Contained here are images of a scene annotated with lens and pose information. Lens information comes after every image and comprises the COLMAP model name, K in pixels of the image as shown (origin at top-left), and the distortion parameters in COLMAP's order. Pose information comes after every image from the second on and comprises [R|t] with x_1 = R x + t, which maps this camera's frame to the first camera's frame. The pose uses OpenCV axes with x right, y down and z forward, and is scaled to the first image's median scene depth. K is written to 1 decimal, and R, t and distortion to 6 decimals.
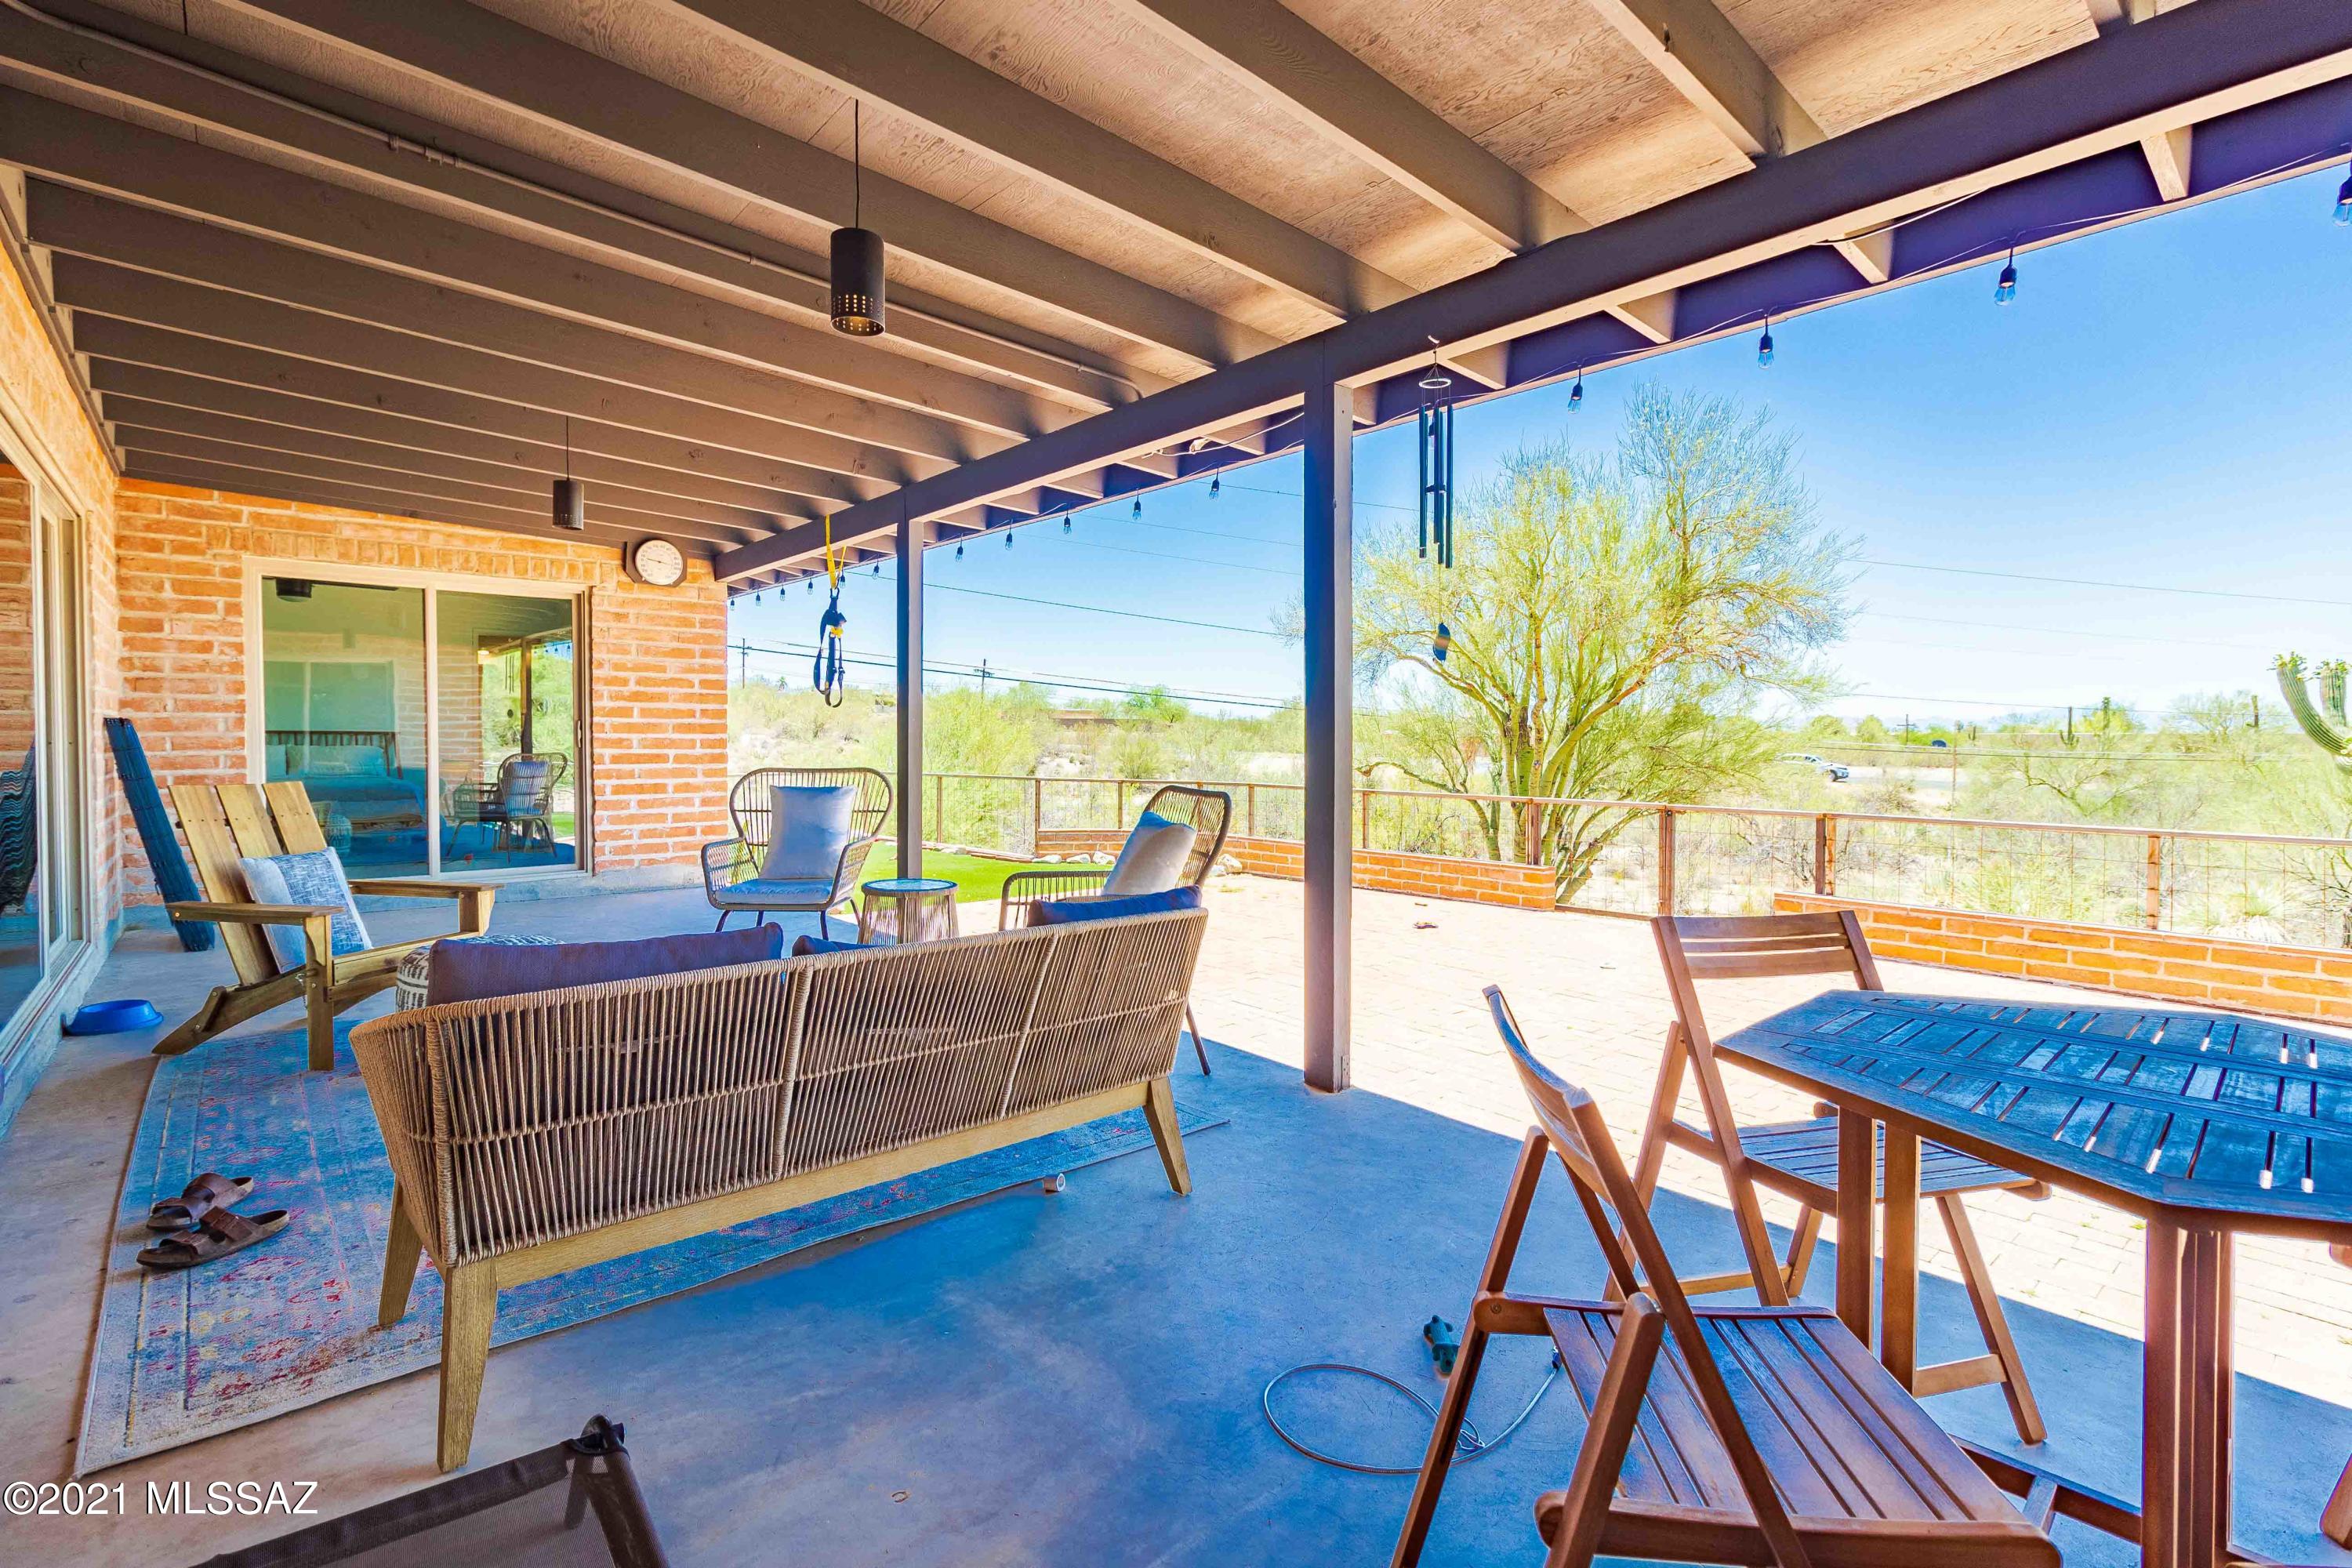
lens RADIAL K [[1078.9, 0, 1169.2], [0, 1078.9, 782.2], [0, 0, 1]] dist [0.002795, -0.001078]
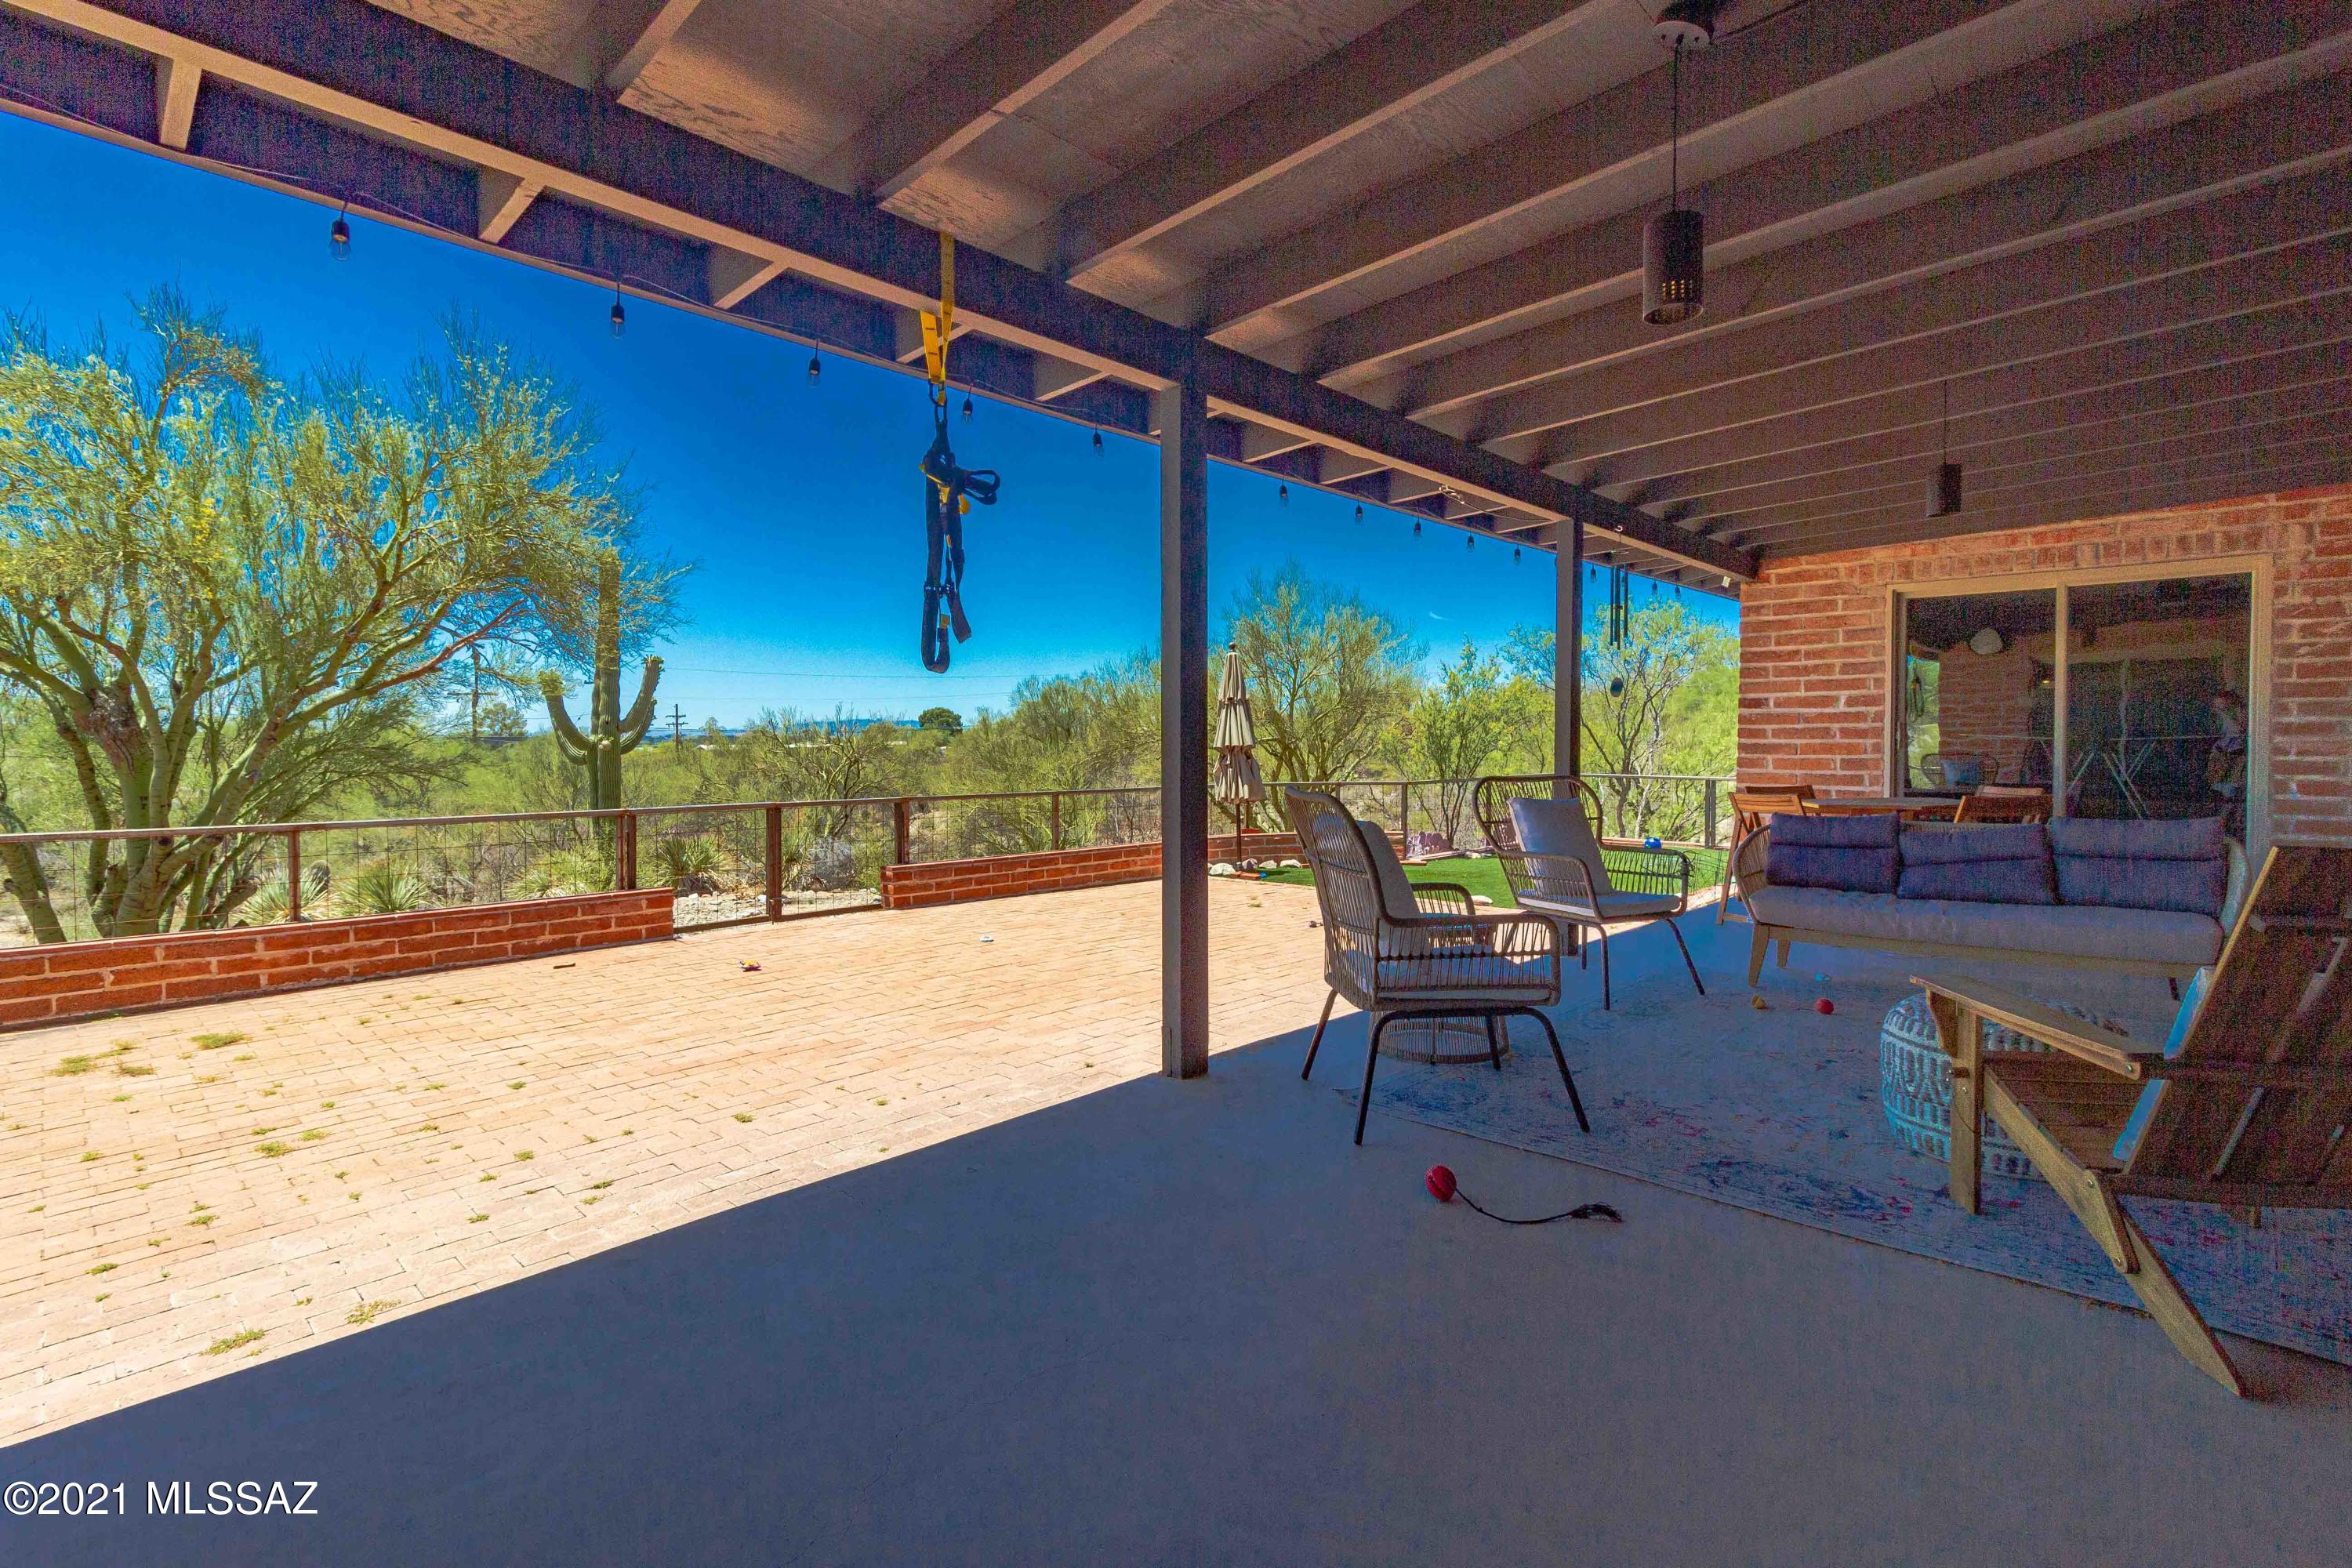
lens RADIAL K [[1078.9, 0, 1173.4], [0, 1078.9, 769.9], [0, 0, 1]] dist [0.002795, -0.001078]
pose [[-0.102518, -0.029980, 0.994279, -0.642304], [0.039570, 0.998632, 0.034192, -0.034543], [-0.993944, 0.042849, -0.101191, 0.798189]]
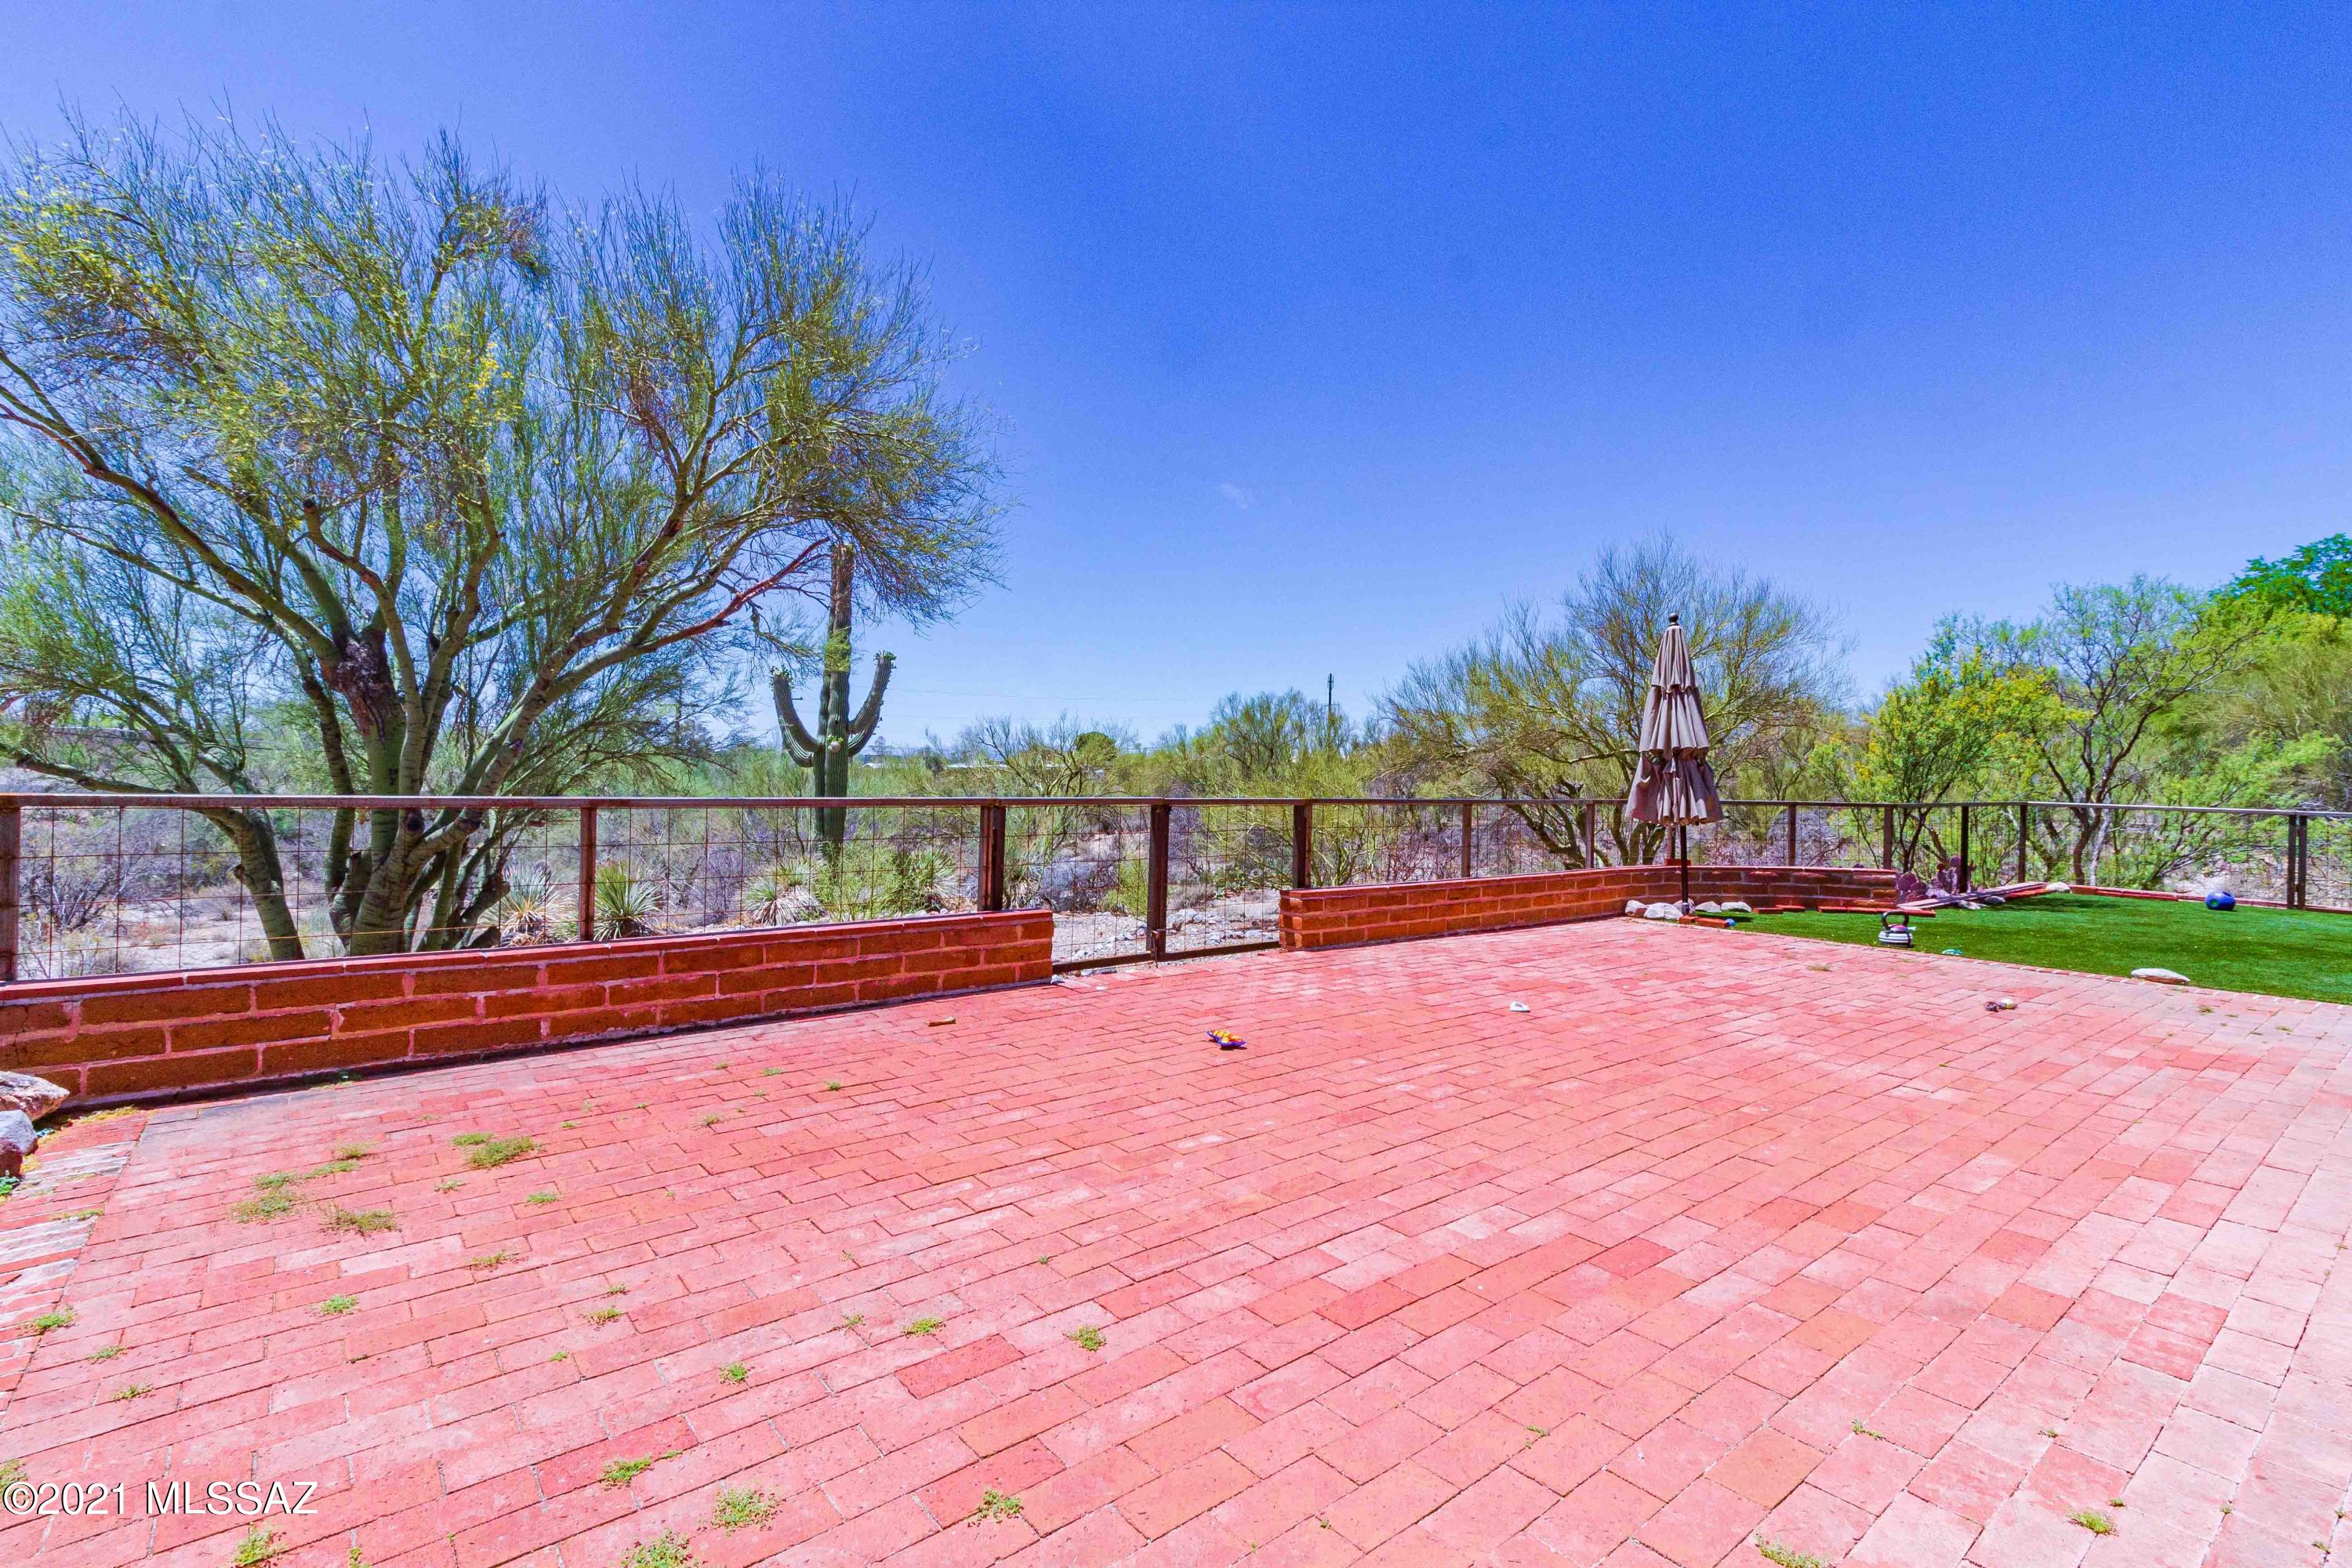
lens RADIAL K [[1078.9, 0, 1167.2], [0, 1078.9, 775.2], [0, 0, 1]] dist [0.002795, -0.001078]
pose [[0.035586, -0.009201, 0.999324, -0.304097], [0.016543, 0.999826, 0.008616, -0.002855], [-0.999230, 0.016225, 0.035732, 1.064624]]
